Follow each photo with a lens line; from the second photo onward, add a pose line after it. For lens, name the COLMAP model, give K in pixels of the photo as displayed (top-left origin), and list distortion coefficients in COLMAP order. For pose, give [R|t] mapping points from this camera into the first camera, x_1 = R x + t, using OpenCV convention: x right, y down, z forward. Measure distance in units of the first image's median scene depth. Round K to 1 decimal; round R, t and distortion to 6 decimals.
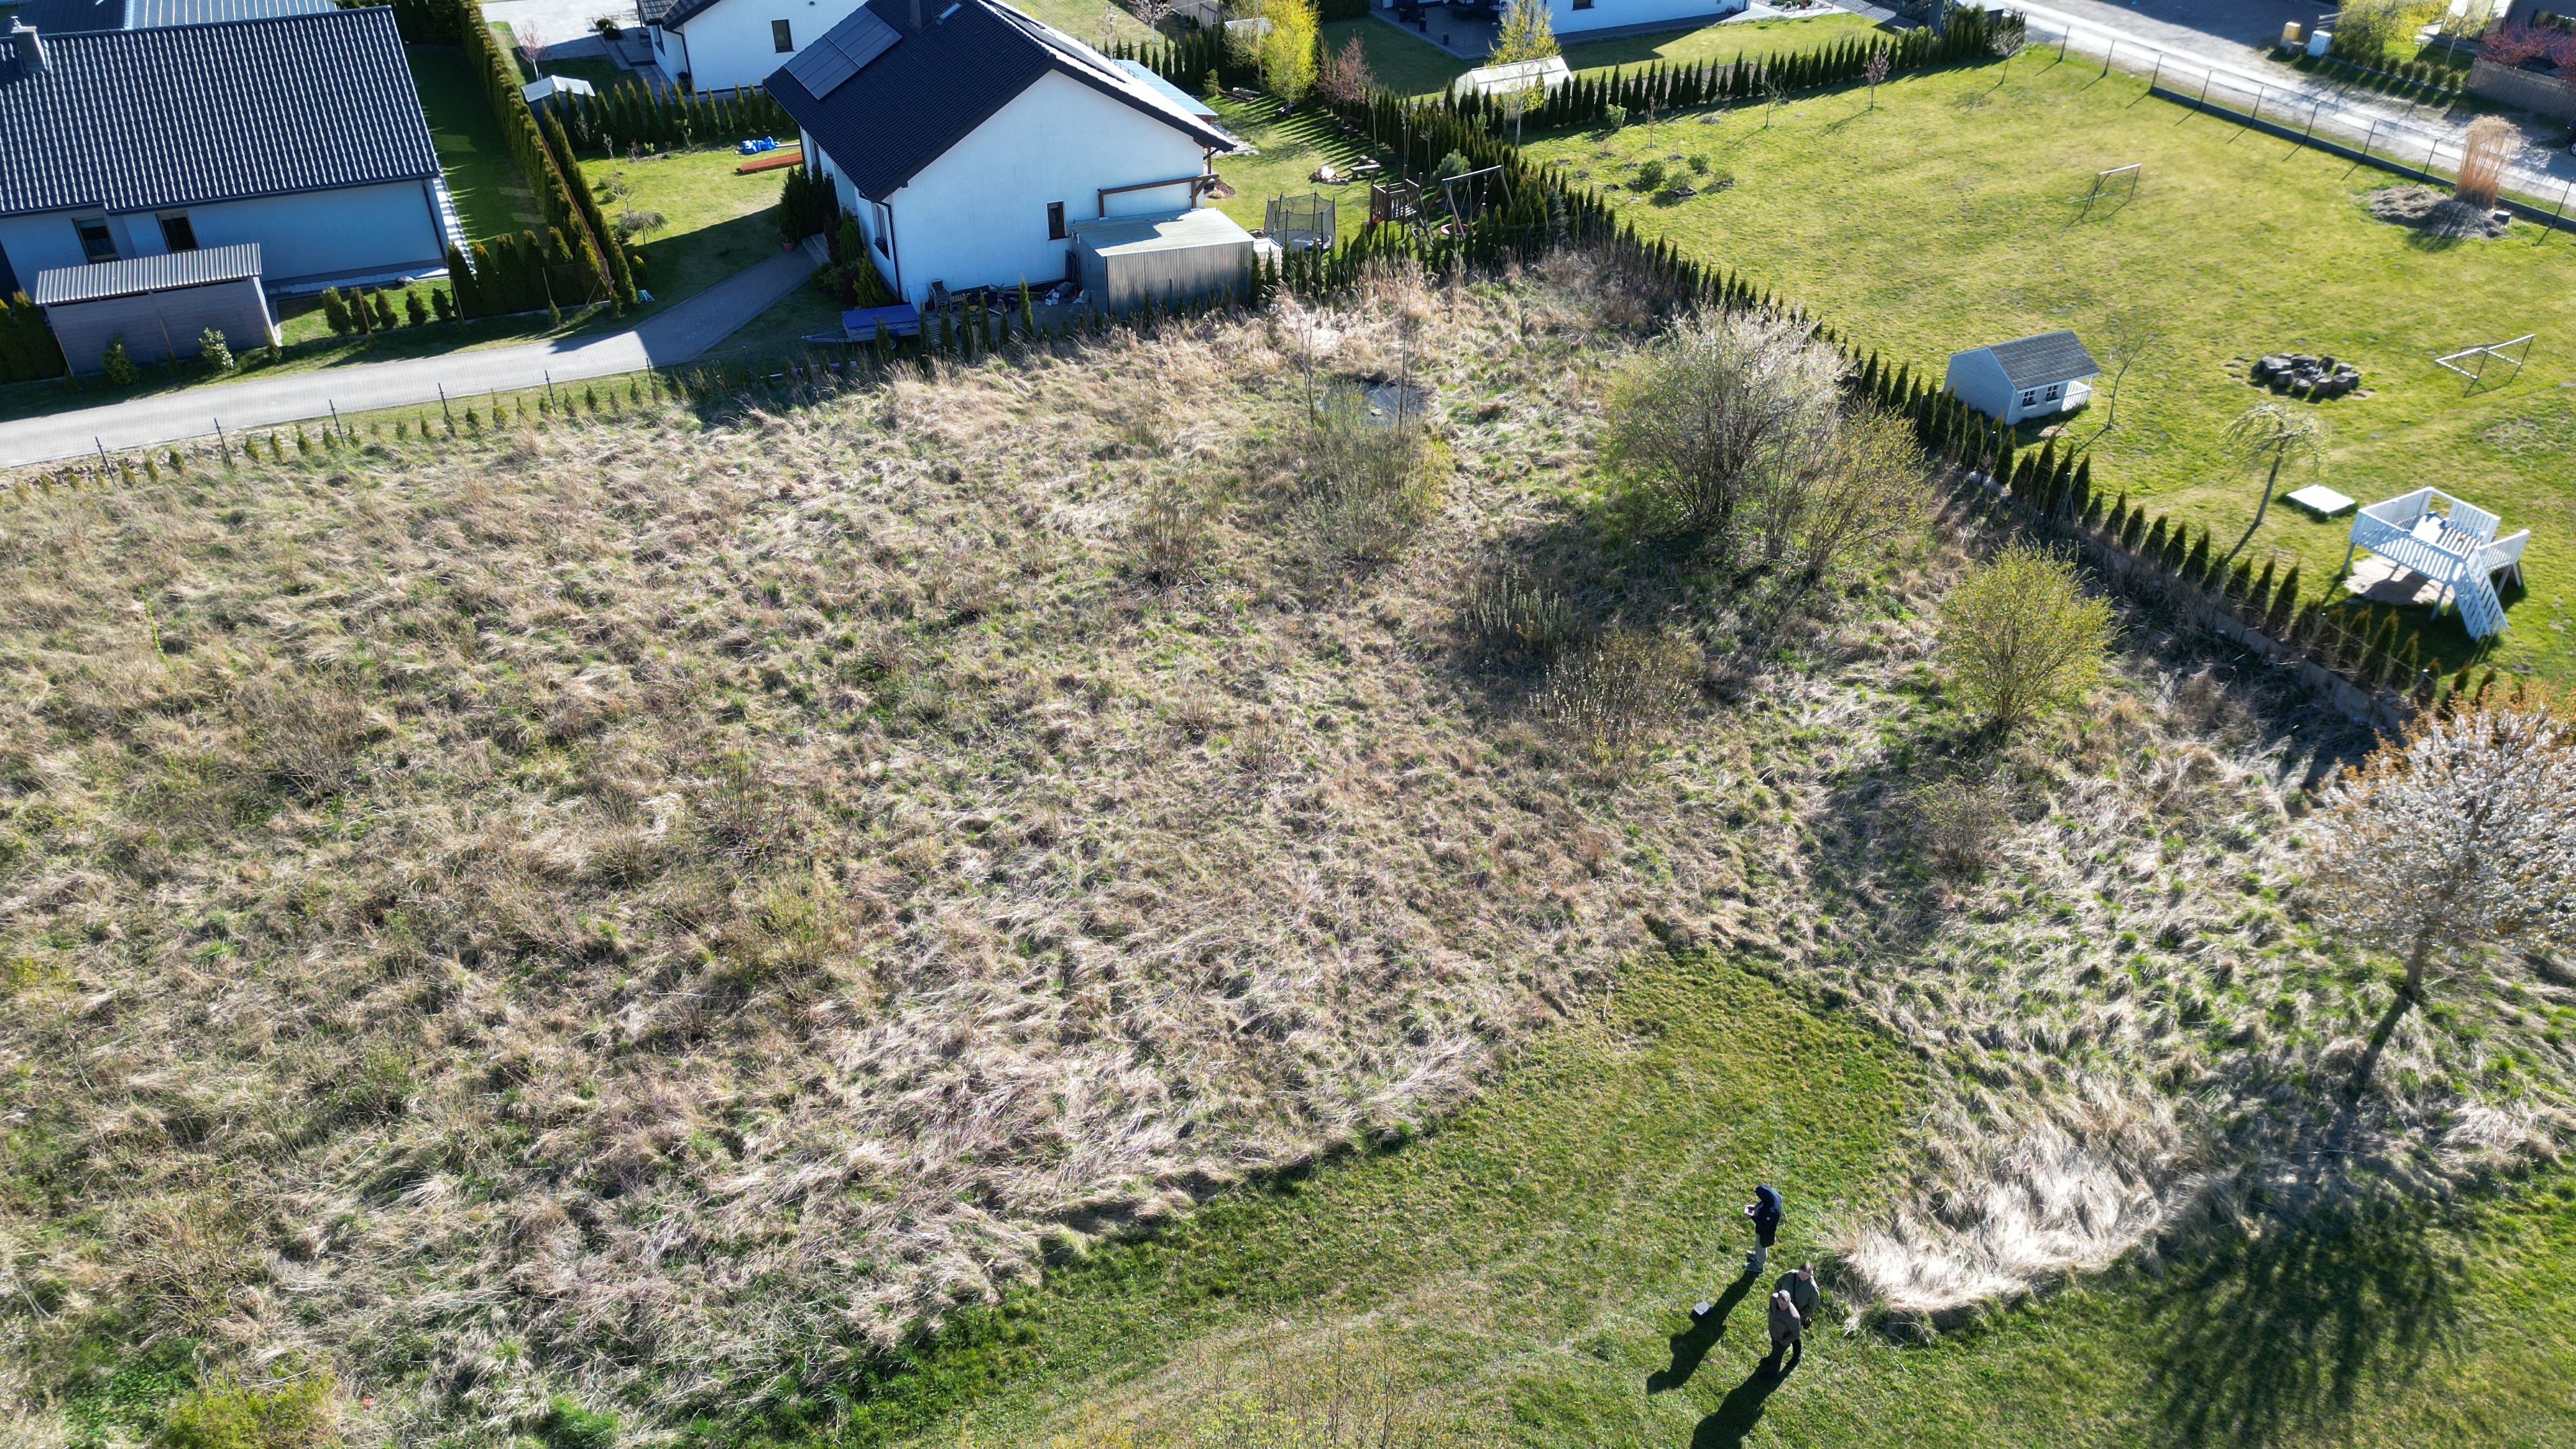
lens RADIAL K [[1811.3, 0, 1290.8], [0, 1811.3, 709.2], [0, 0, 1]] dist [0.105832, -0.109704]
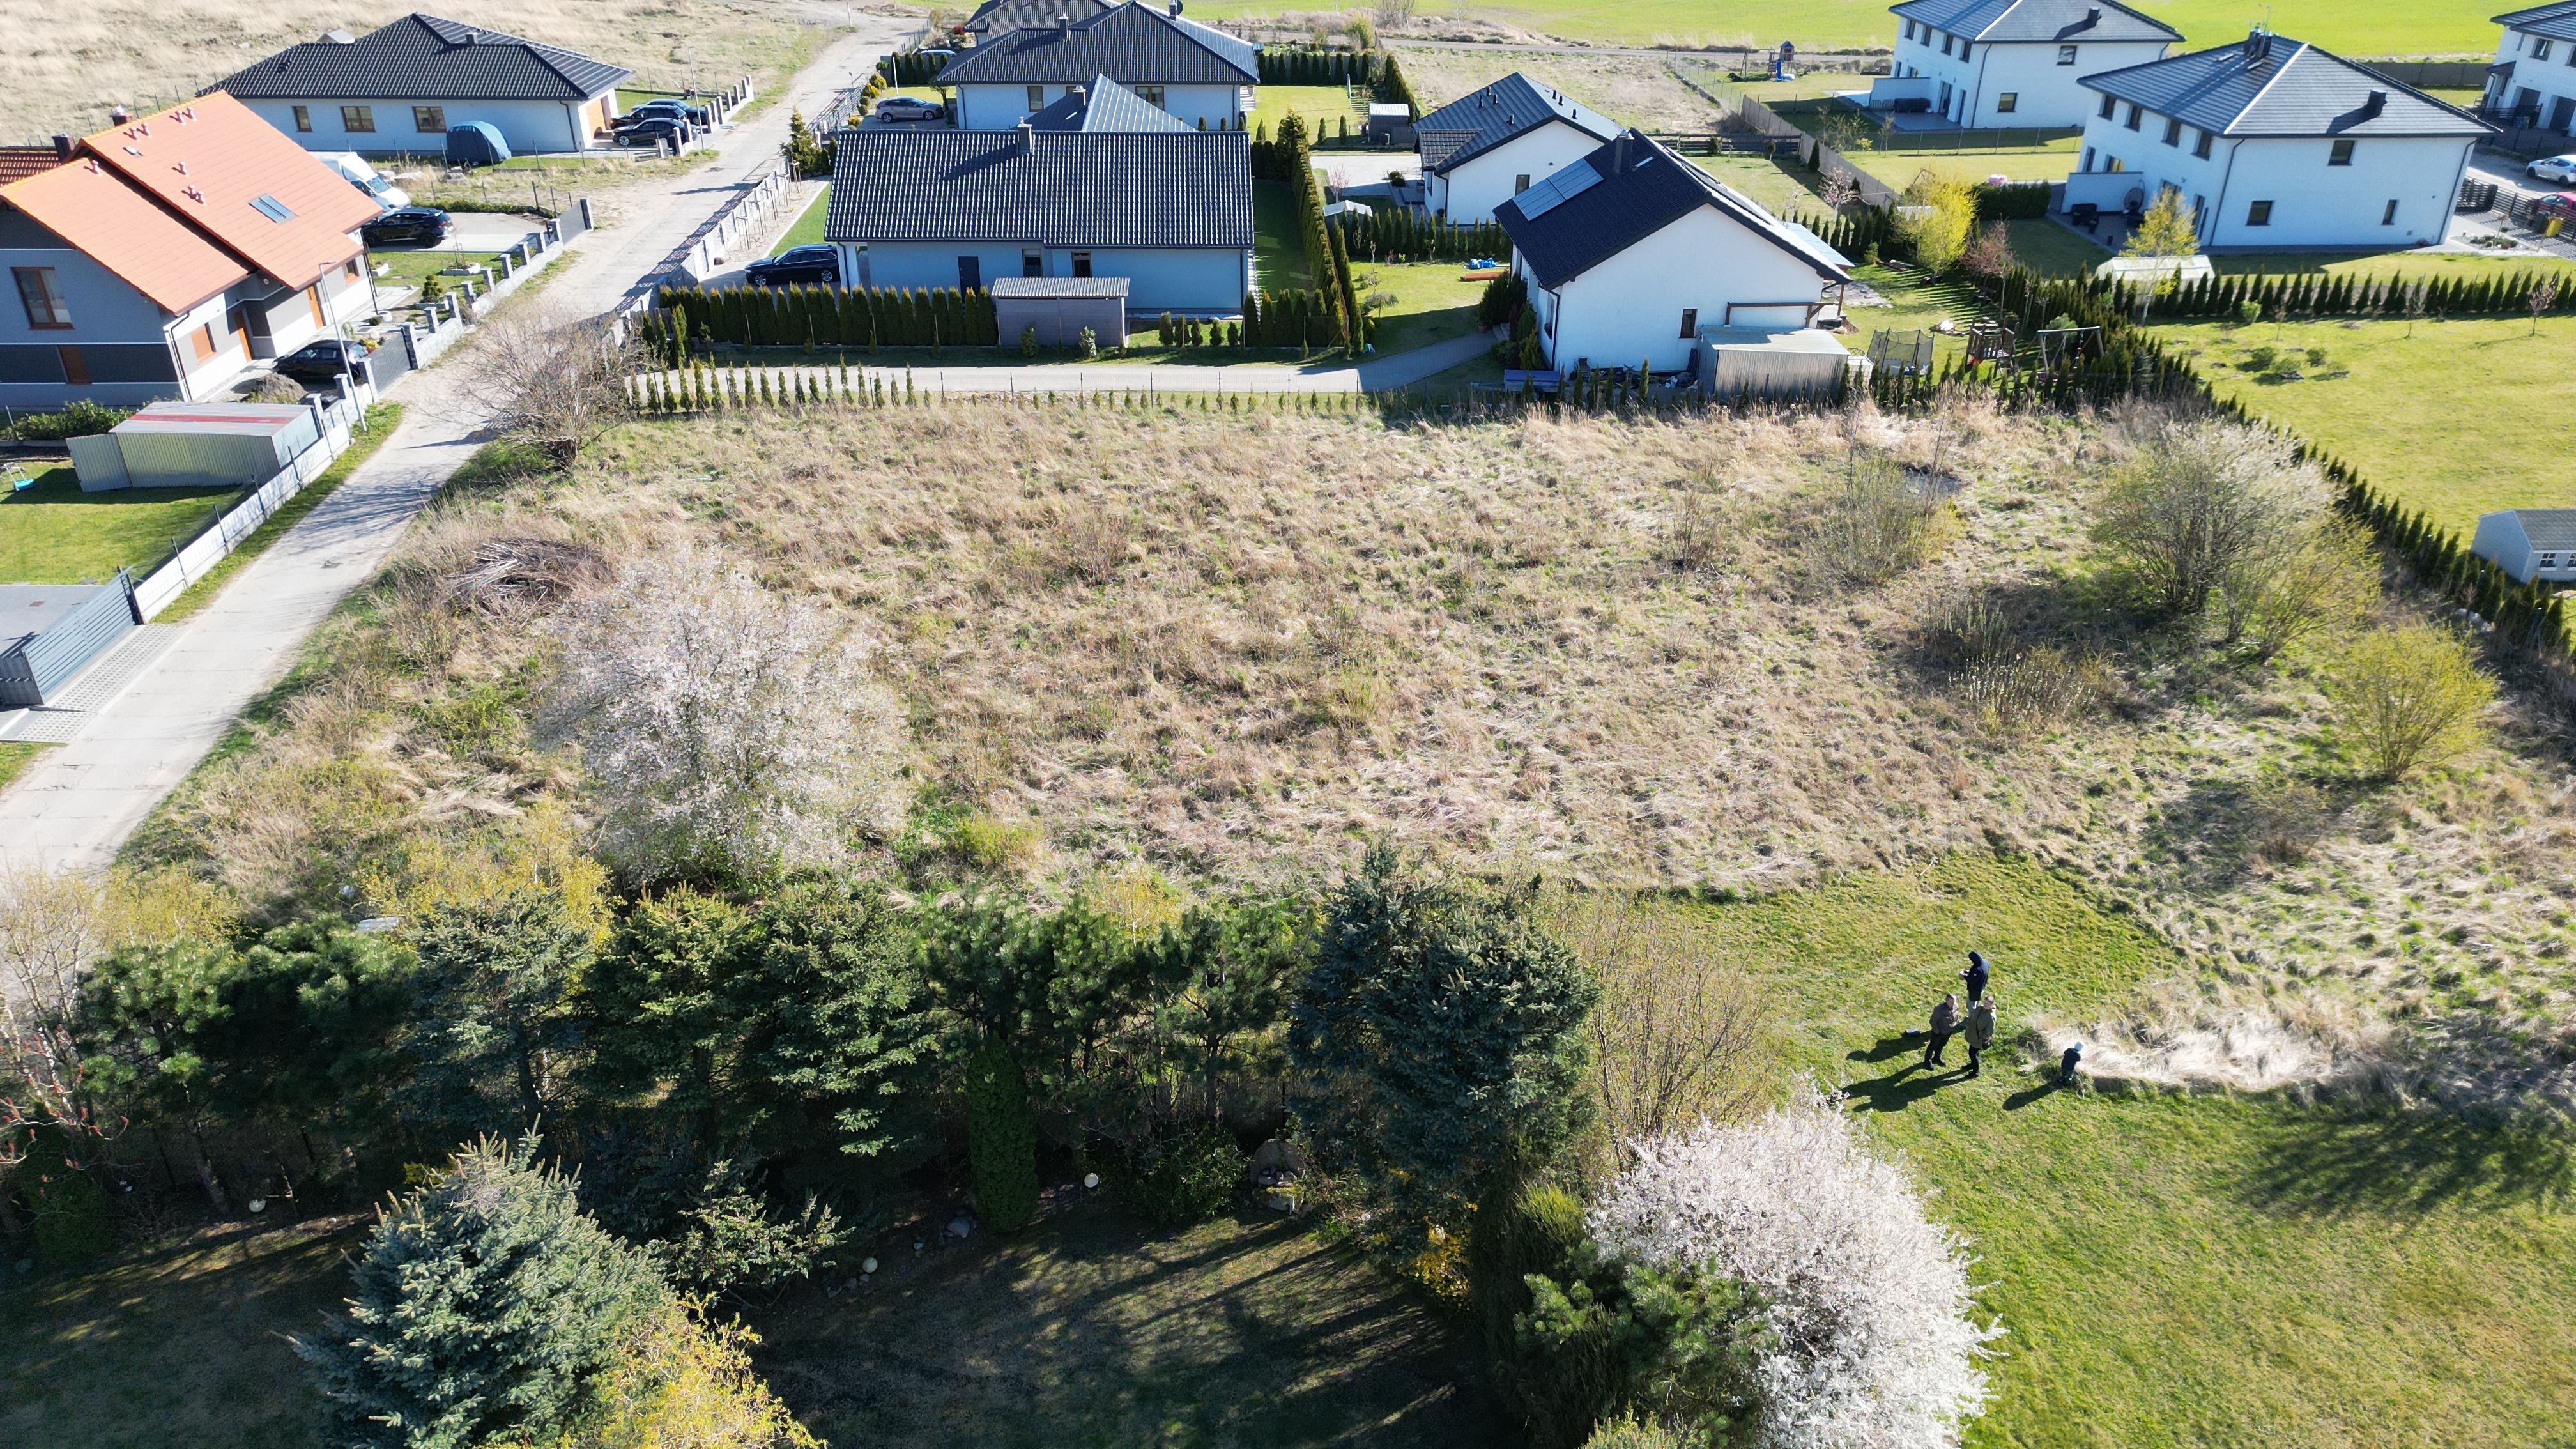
lens RADIAL K [[1811.3, 0, 1290.8], [0, 1811.3, 709.2], [0, 0, 1]] dist [0.105832, -0.109704]
pose [[0.916572, 0.183722, -0.355165, 0.165431], [-0.223653, 0.971819, -0.074472, 0.204956], [0.331474, 0.147693, 0.931832, -0.308679]]
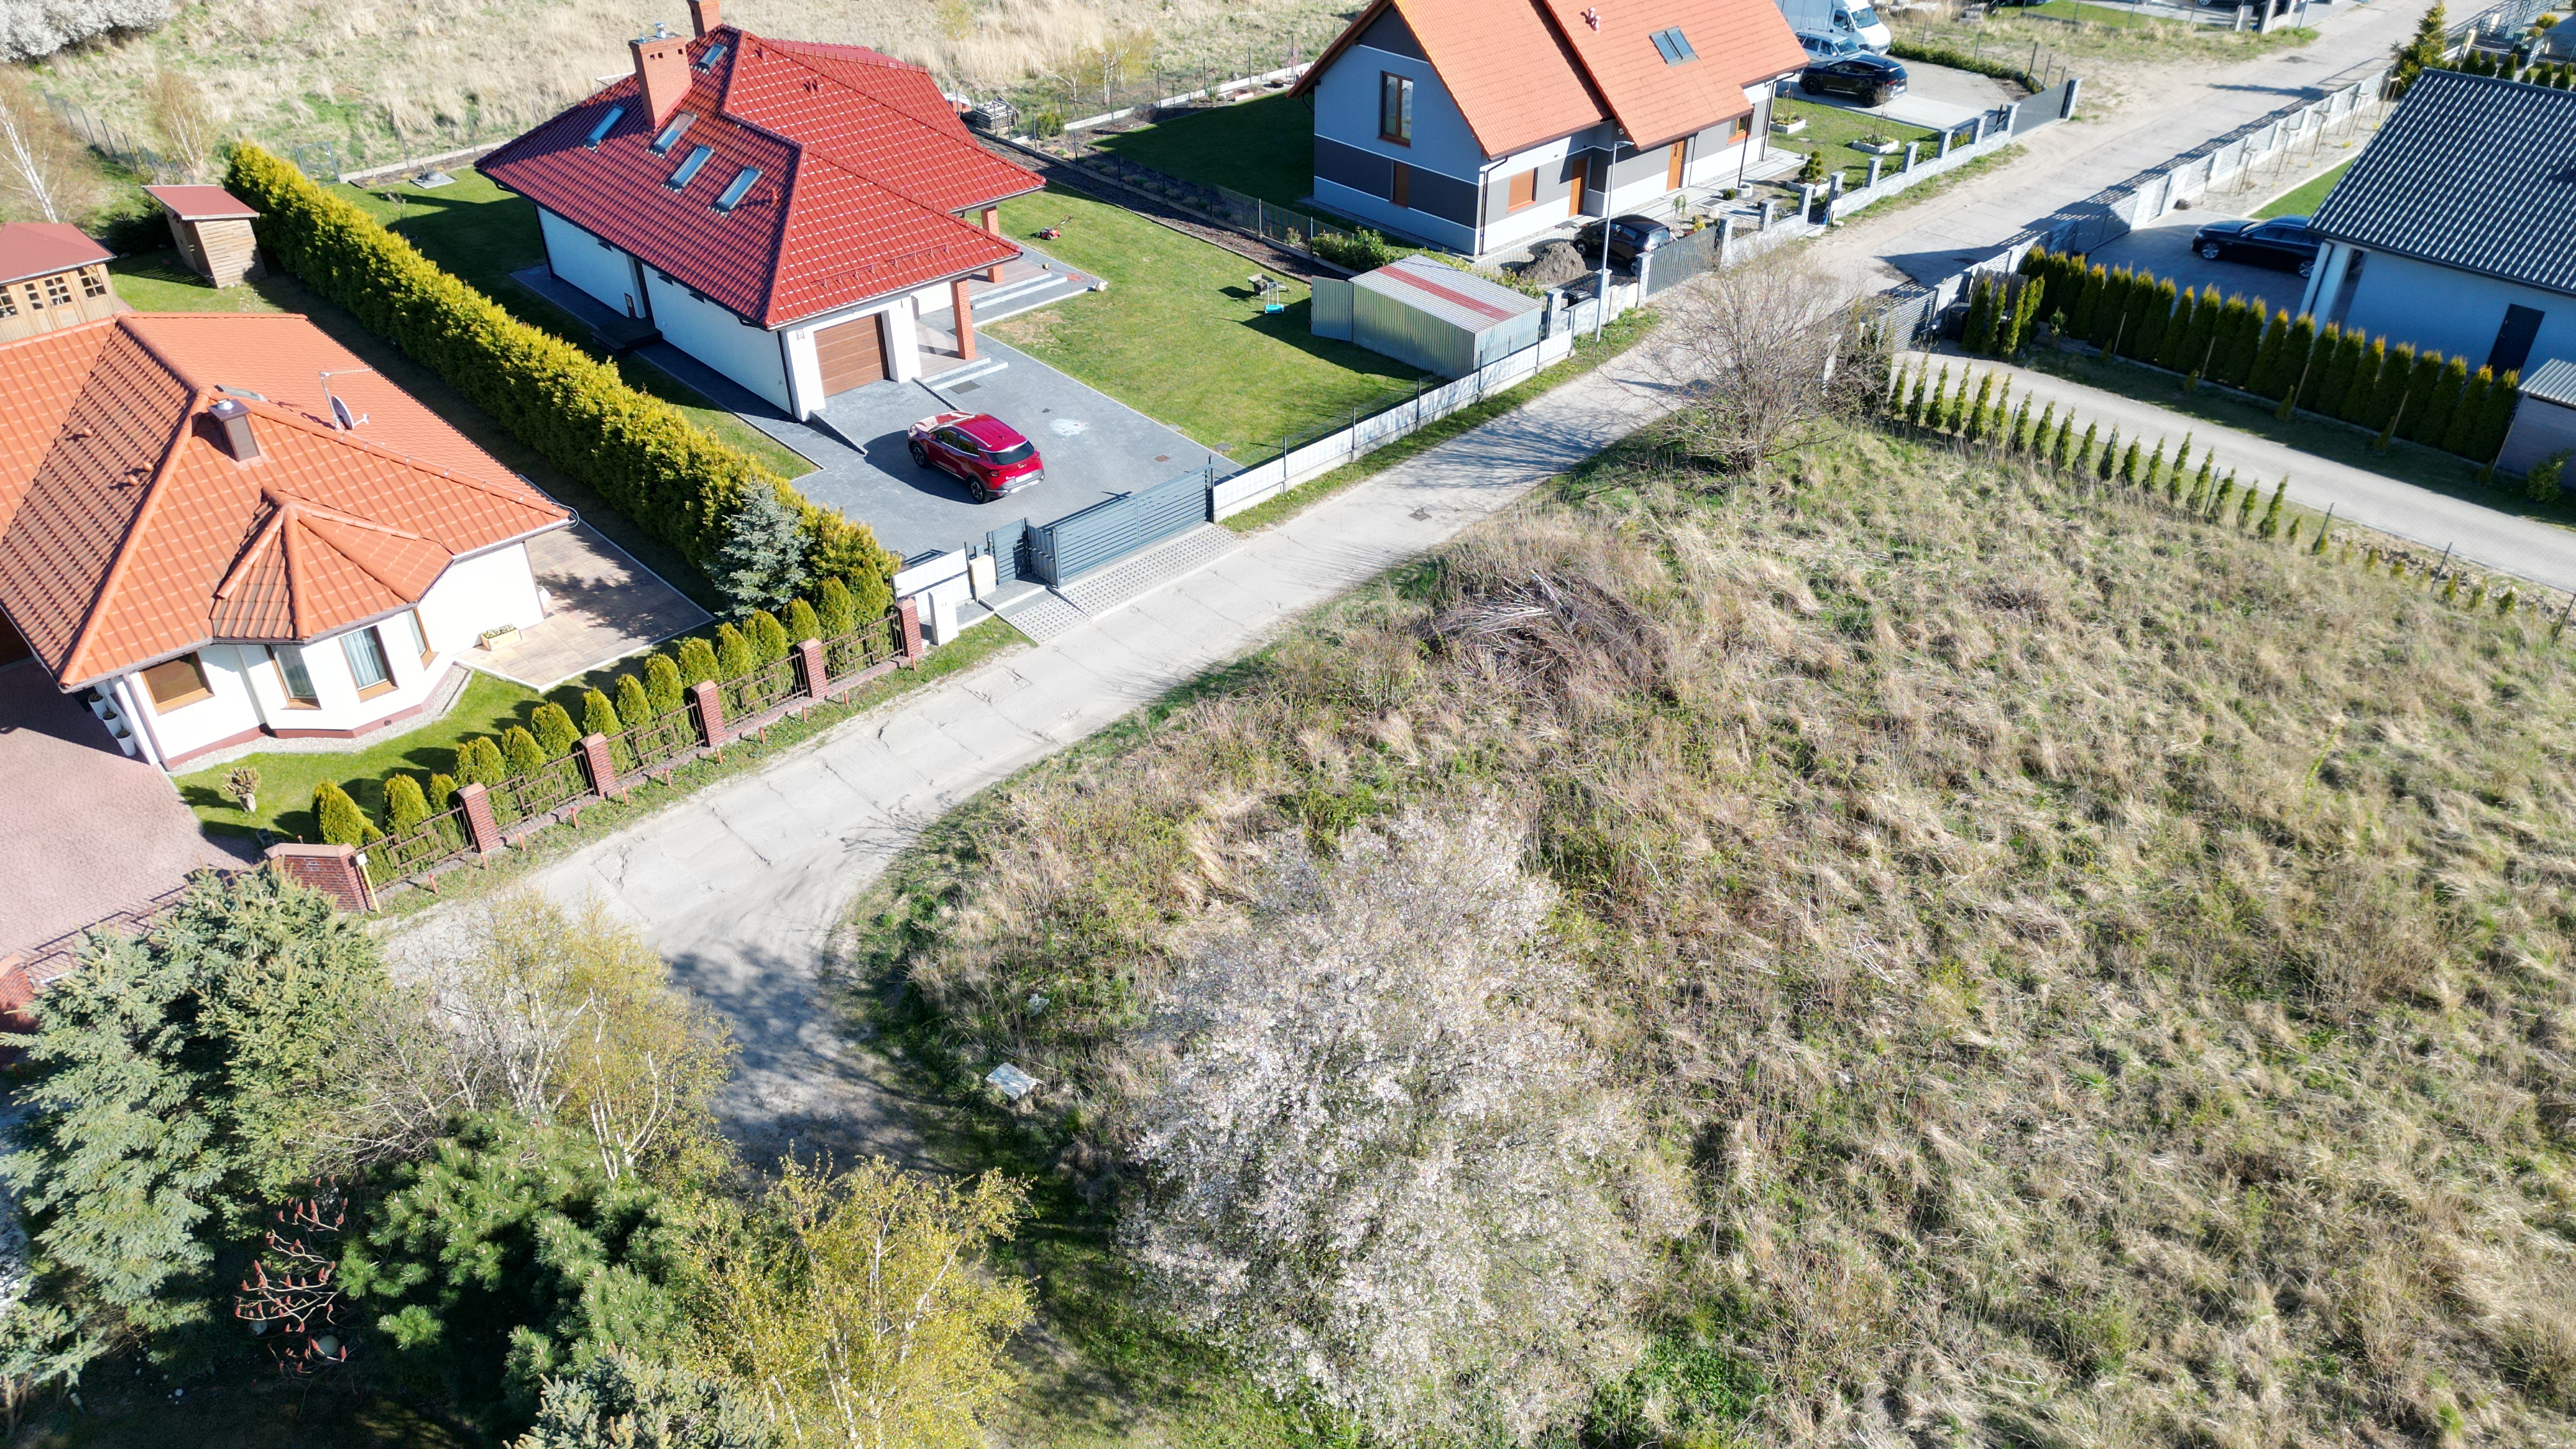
lens RADIAL K [[1811.3, 0, 1290.8], [0, 1811.3, 709.2], [0, 0, 1]] dist [0.105832, -0.109704]
pose [[0.301752, 0.529253, -0.792992, -0.054363], [-0.533574, 0.783050, 0.319580, -0.078868], [0.790091, 0.326686, 0.518683, 0.115357]]
